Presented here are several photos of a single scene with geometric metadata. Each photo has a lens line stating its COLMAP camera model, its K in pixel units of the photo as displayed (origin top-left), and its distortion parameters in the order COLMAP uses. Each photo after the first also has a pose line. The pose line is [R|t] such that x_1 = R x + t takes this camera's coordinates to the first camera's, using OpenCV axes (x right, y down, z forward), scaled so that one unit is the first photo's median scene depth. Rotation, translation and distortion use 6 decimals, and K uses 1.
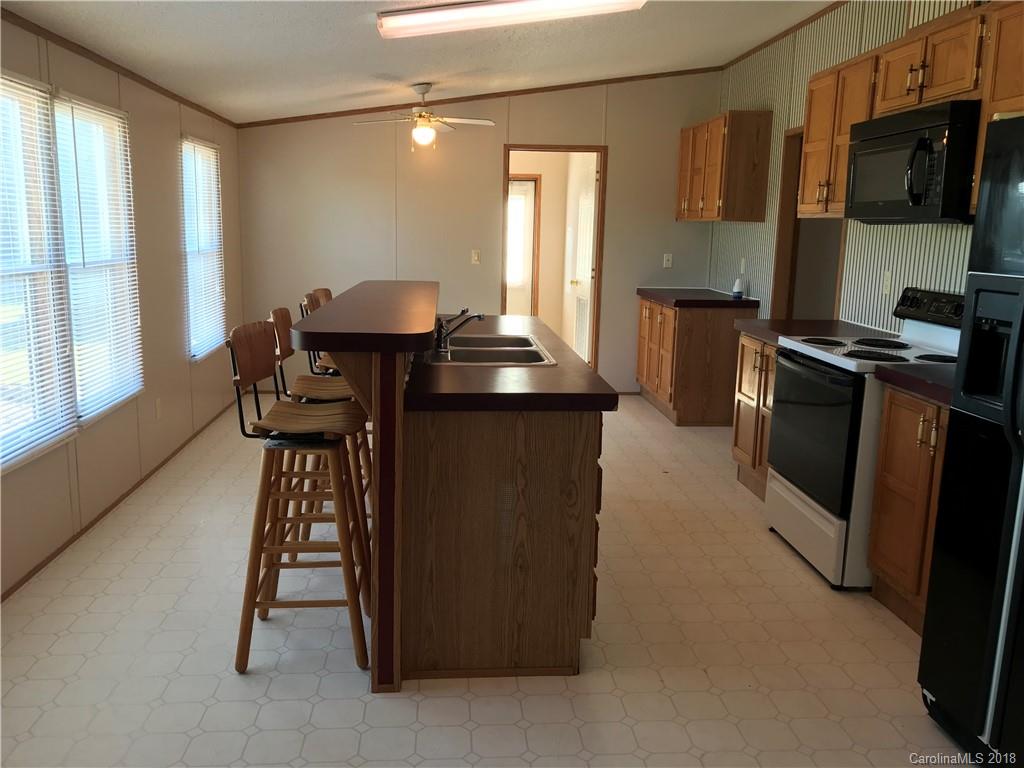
lens RADIAL K [[846.6, 0, 512.0], [0, 846.6, 384.0], [0, 0, 1]] dist [0.002349, 0.002180]
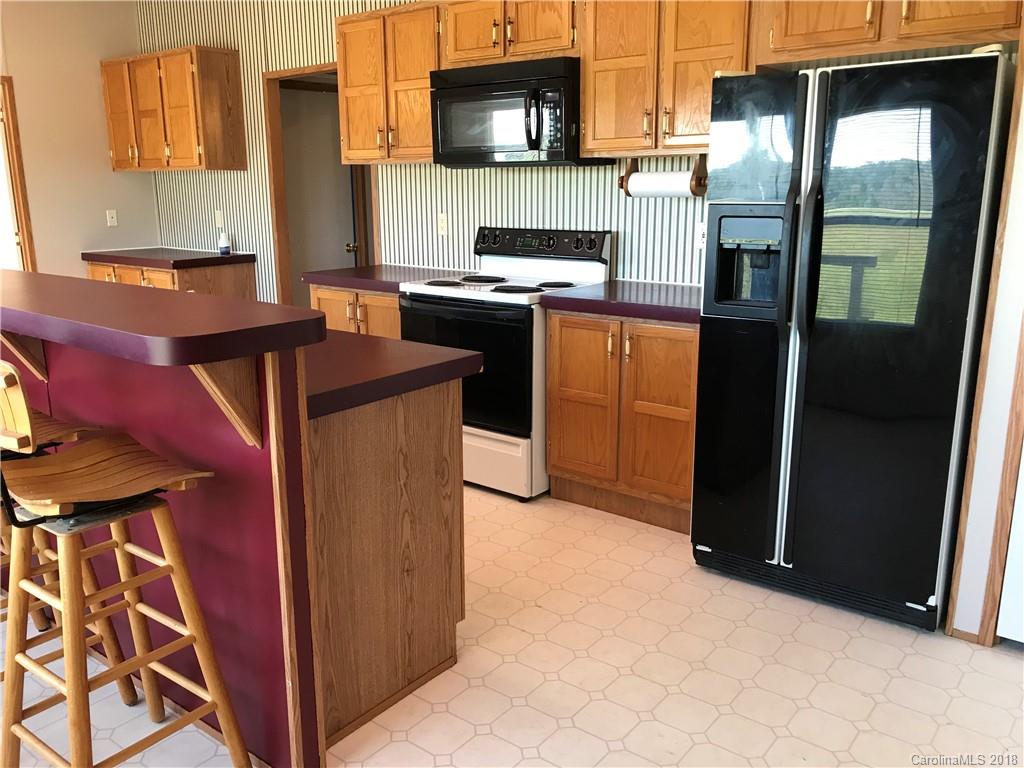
lens RADIAL K [[833.9, 0, 512.0], [0, 833.9, 384.0], [0, 0, 1]] dist [0.059801, -0.120571]
pose [[0.677482, -0.196216, 0.708884, -0.379258], [0.155524, 0.980185, 0.122676, -0.046644], [-0.718909, 0.027138, 0.694574, 0.250645]]
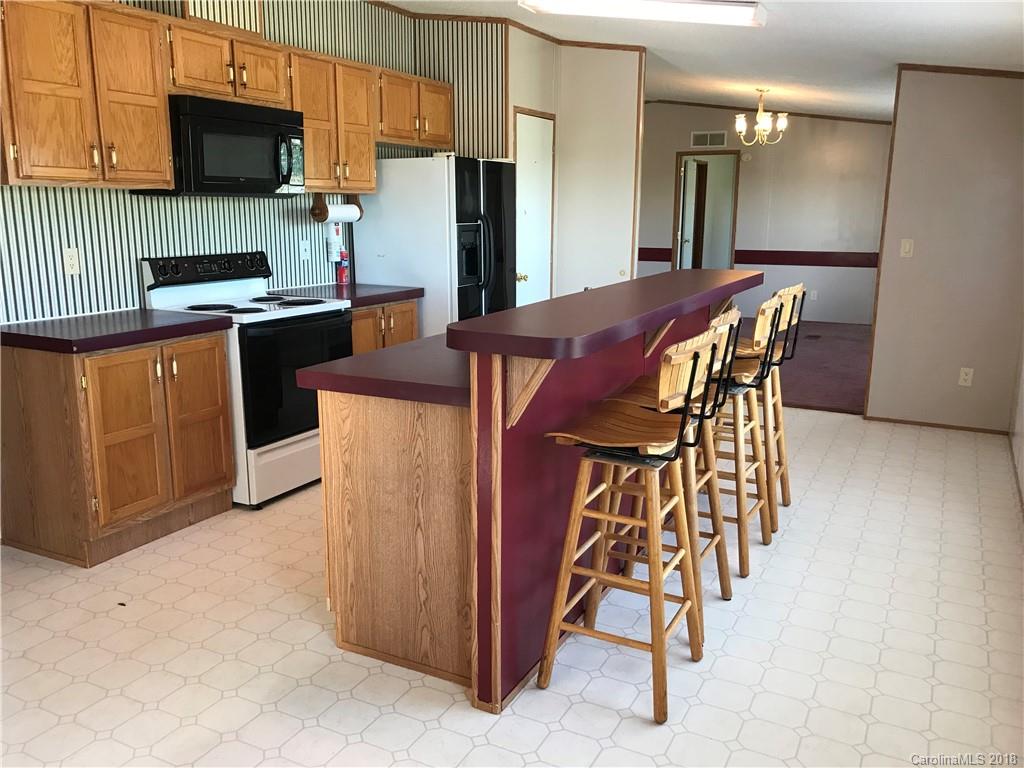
lens RADIAL K [[846.6, 0, 512.0], [0, 846.6, 384.0], [0, 0, 1]] dist [0.002349, 0.002180]
pose [[-0.847484, -0.137616, 0.512672, -0.528724], [0.072554, 0.926715, 0.368694, -0.373595], [-0.525839, 0.349658, -0.775392, 1.895326]]
